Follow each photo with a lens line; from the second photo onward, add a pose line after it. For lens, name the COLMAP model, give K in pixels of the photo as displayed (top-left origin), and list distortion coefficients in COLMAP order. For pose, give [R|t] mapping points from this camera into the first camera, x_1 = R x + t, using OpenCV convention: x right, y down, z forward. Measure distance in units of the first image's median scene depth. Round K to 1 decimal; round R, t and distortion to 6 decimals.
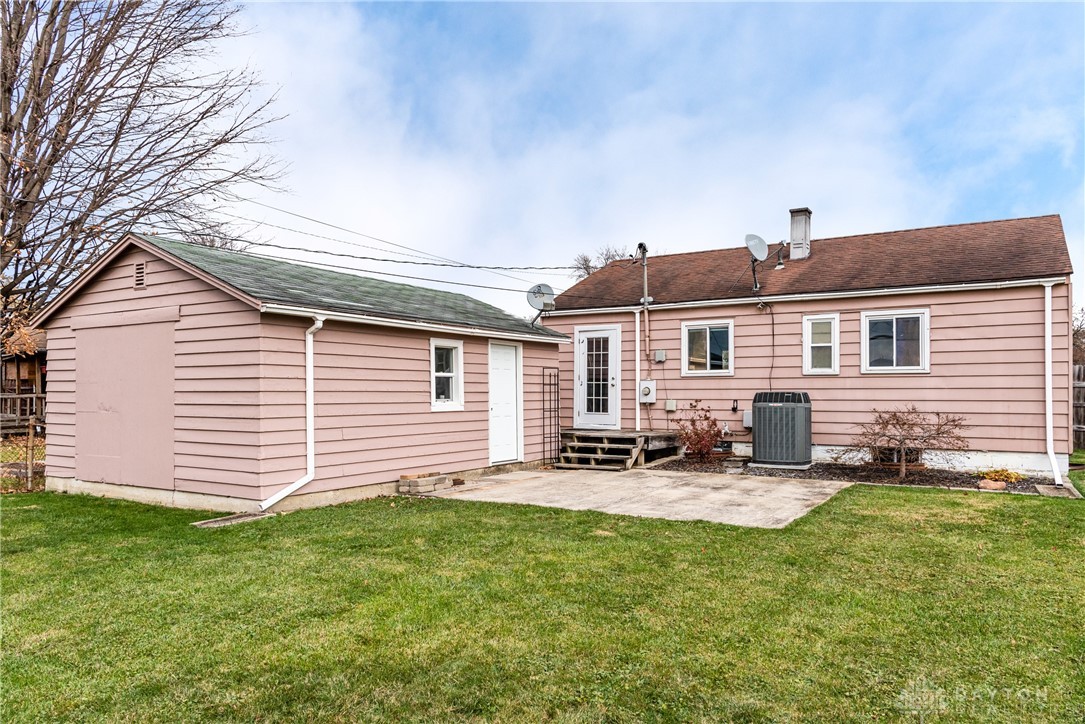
lens RADIAL K [[711.4, 0, 546.2], [0, 711.4, 379.6], [0, 0, 1]] dist [-0.000238, -0.000120]
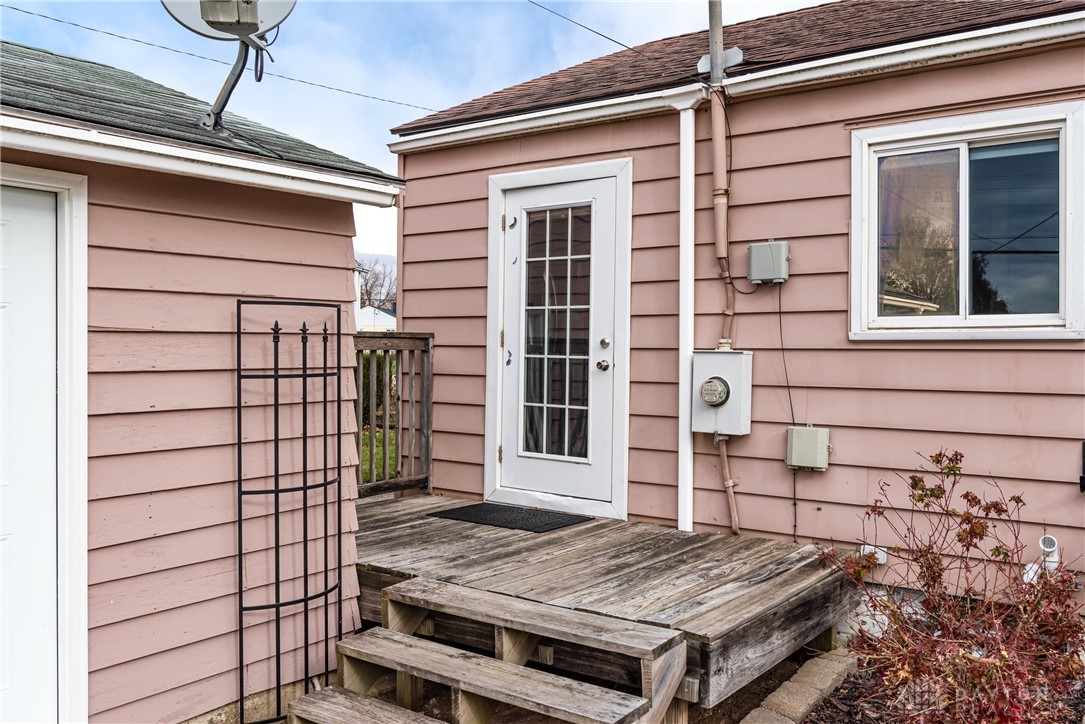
lens RADIAL K [[924.0, 0, 539.3], [0, 924.0, 343.8], [0, 0, 1]] dist [0.000249, -0.008964]
pose [[0.996818, 0.006864, -0.079421, 0.106598], [-0.005924, 0.999910, 0.012066, -0.006570], [0.079497, -0.011557, 0.996768, 0.673994]]
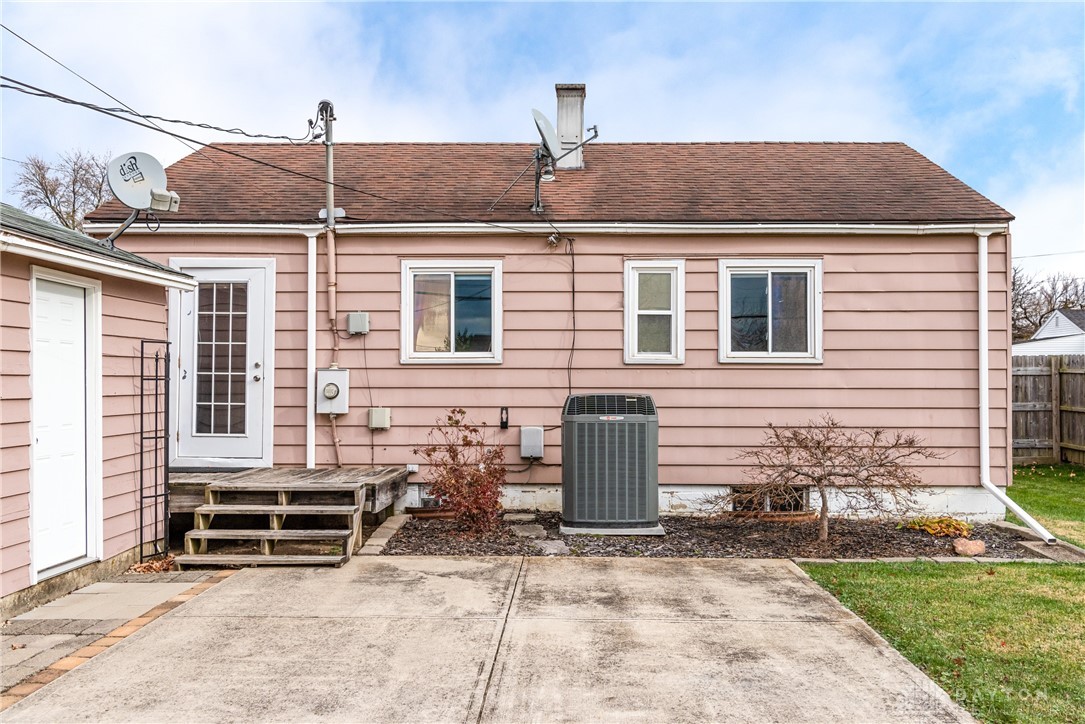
lens RADIAL K [[1008.8, 0, 542.5], [0, 1008.8, 362.0], [0, 0, 1]] dist [0.006122, -0.005849]
pose [[0.862282, 0.012972, 0.506263, -0.101179], [-0.011528, 0.999916, -0.005987, -0.002252], [-0.506298, -0.000674, 0.862358, 0.311731]]
